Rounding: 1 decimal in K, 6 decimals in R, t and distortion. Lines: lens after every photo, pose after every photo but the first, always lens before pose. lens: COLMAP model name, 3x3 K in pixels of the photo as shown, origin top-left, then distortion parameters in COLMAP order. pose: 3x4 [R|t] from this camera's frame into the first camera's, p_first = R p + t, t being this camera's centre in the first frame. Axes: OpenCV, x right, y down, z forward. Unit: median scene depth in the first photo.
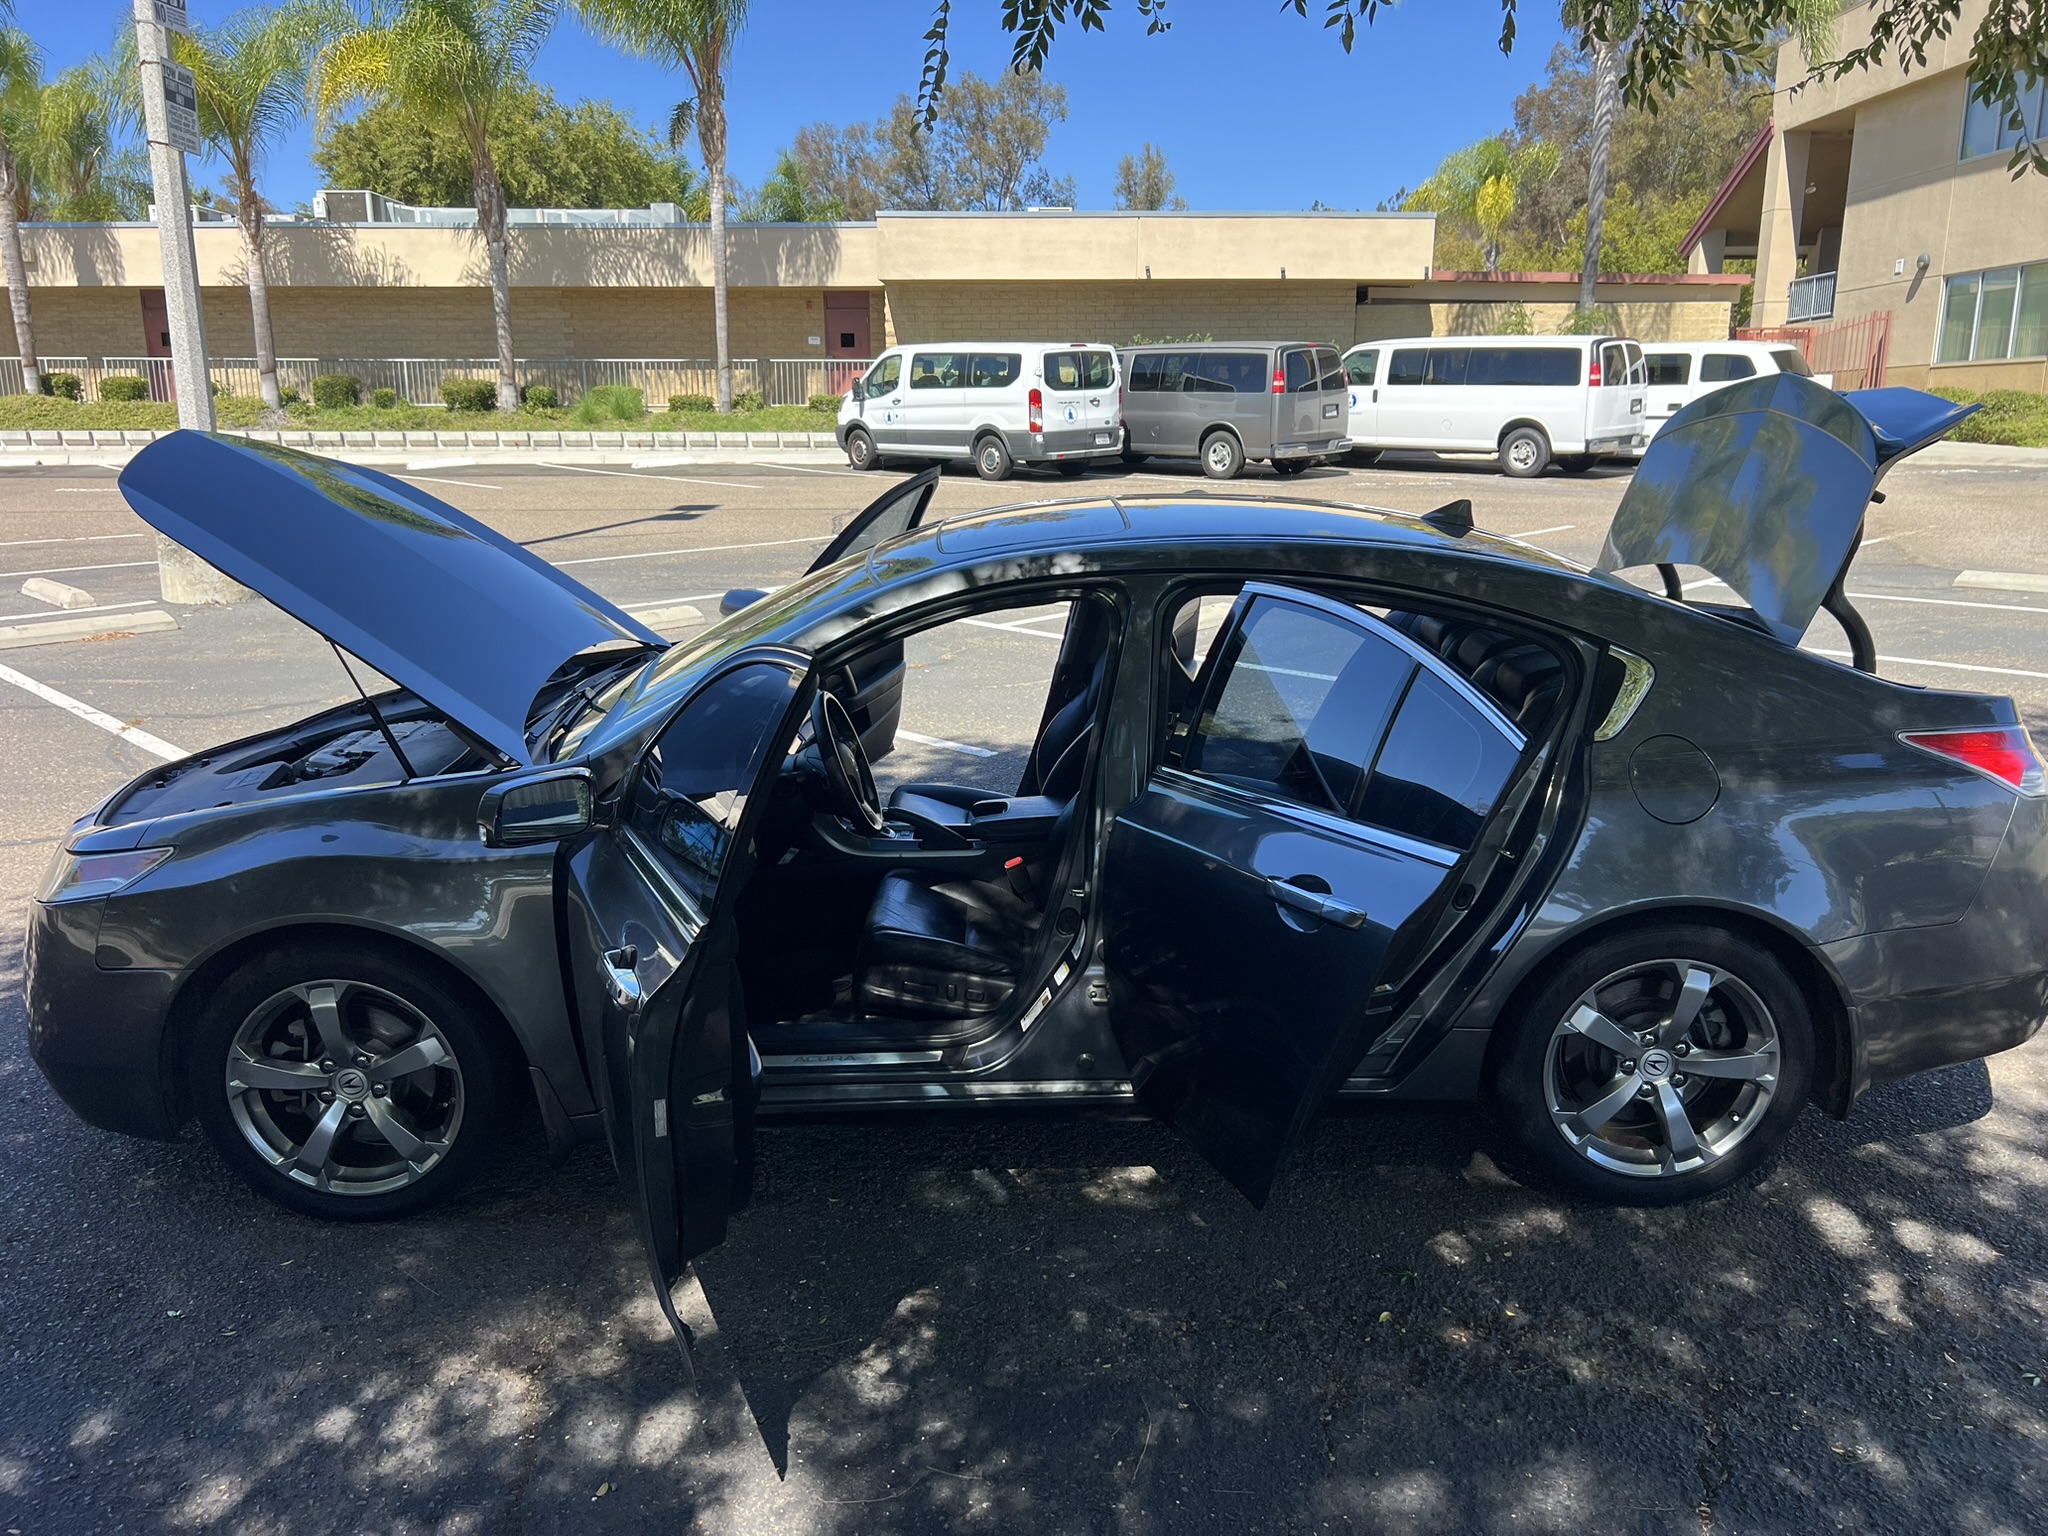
lens RADIAL K [[1541.0, 0, 997.0], [0, 1541.0, 757.2], [0, 0, 1]] dist [0.048369, -0.054731]
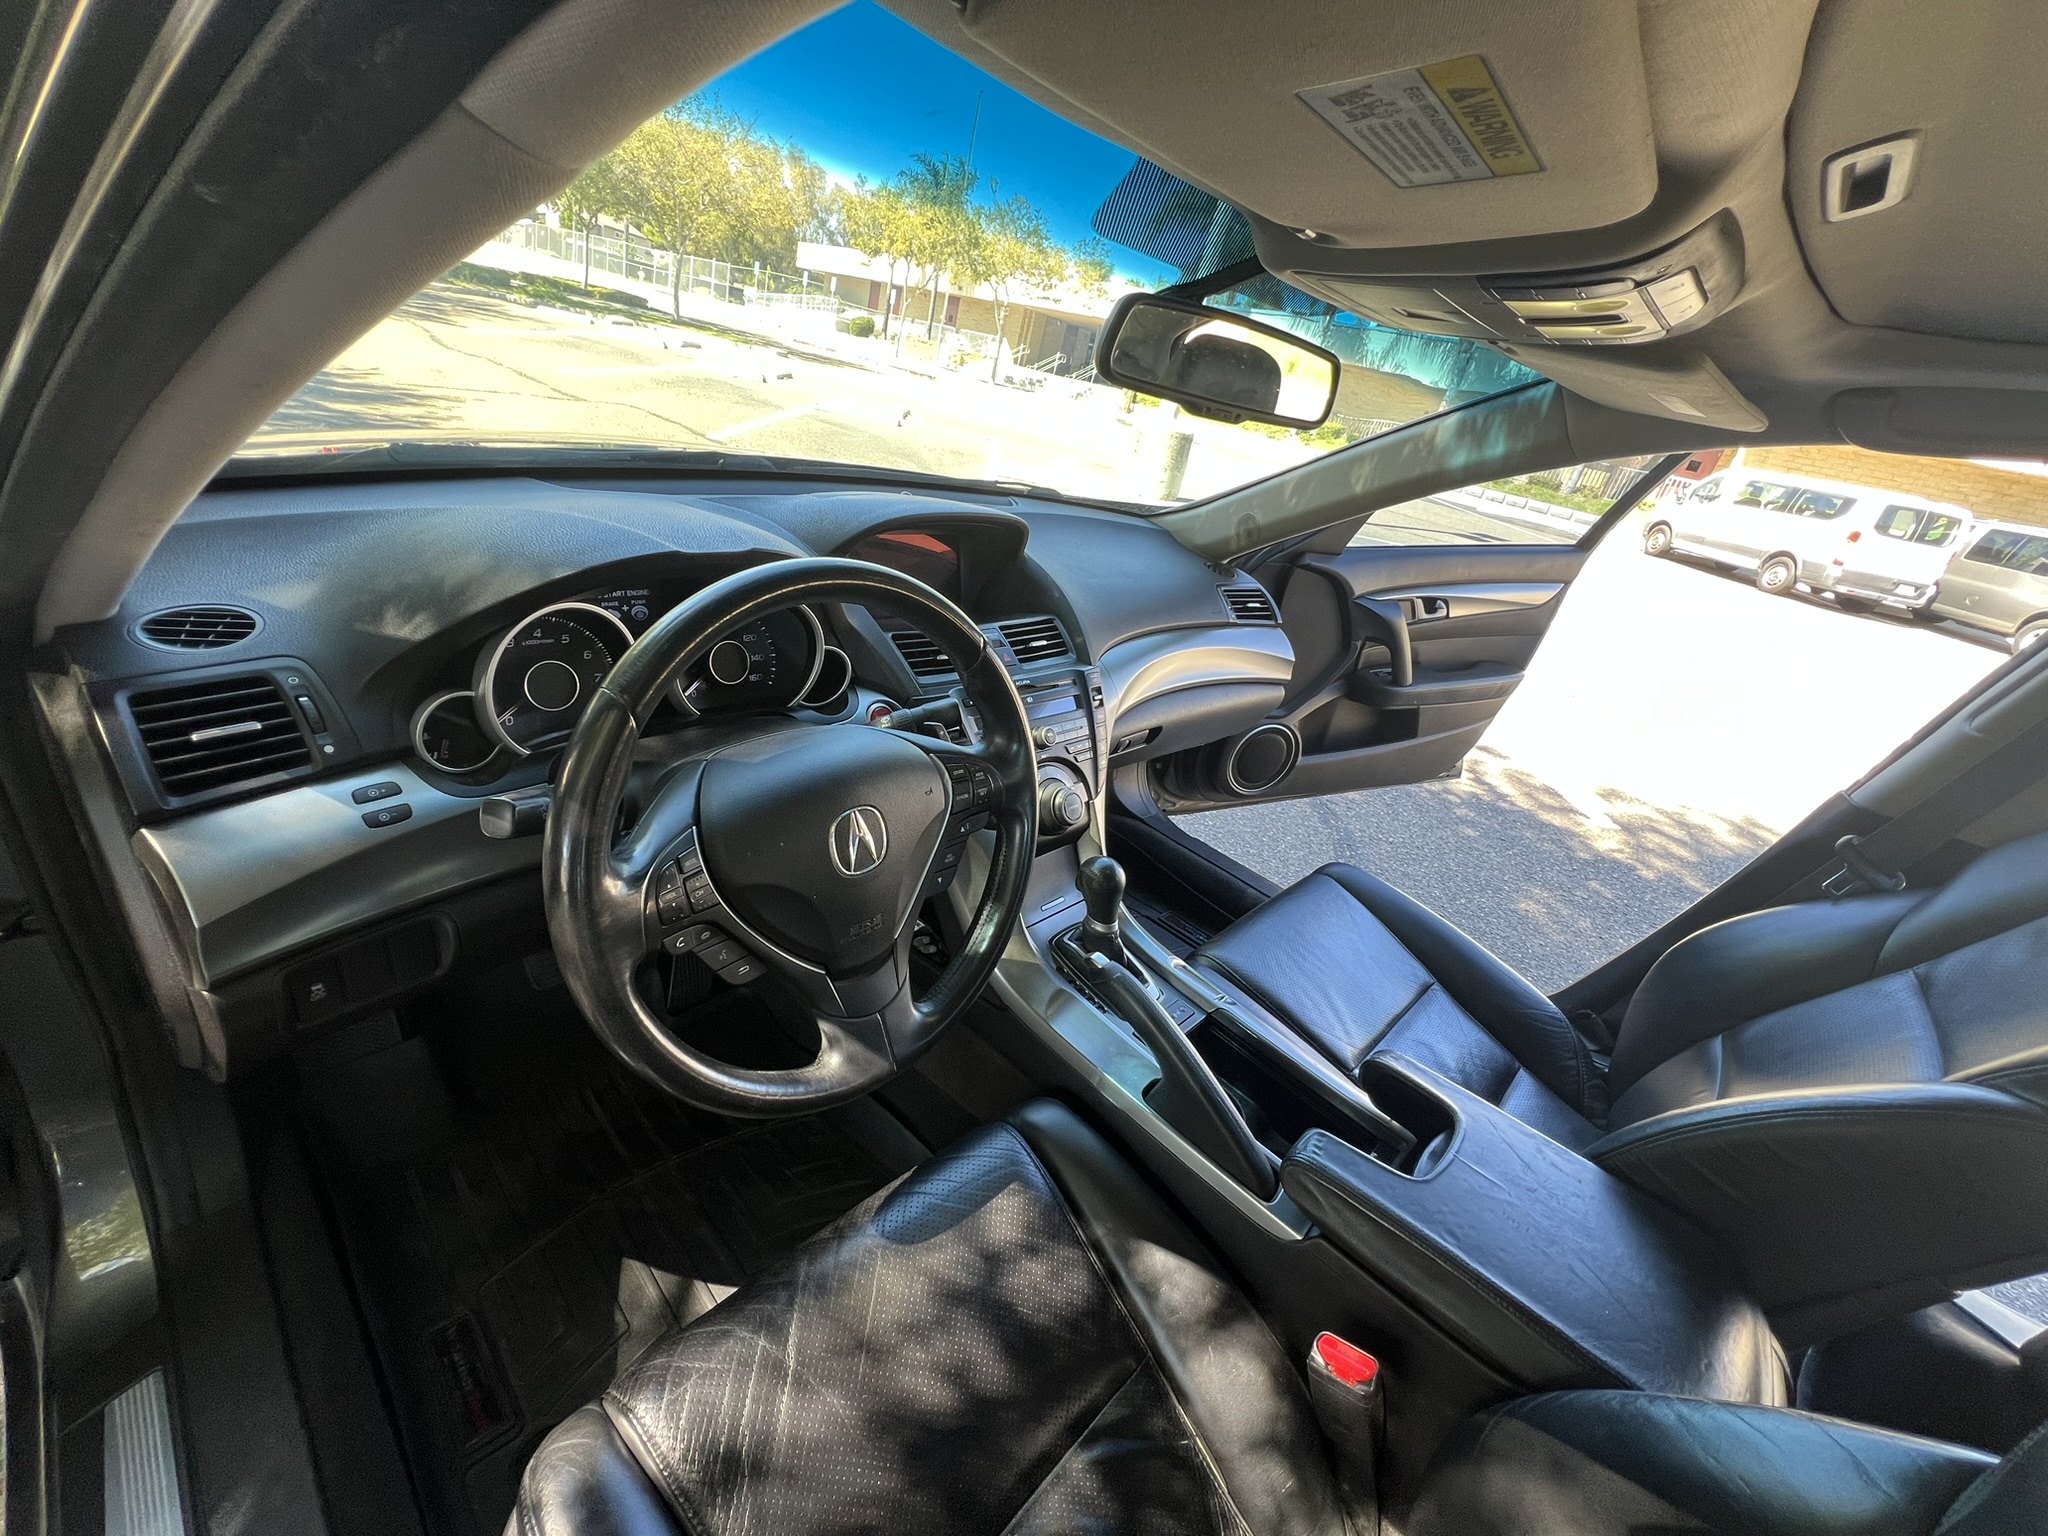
lens RADIAL K [[813.0, 0, 999.3], [0, 813.0, 776.7], [0, 0, 1]] dist [-0.004759, -0.000243]
pose [[0.694523, 0.449161, -0.562042, 0.000684], [-0.356966, 0.893381, 0.272846, -0.006743], [0.624670, 0.011132, 0.780809, 0.106432]]
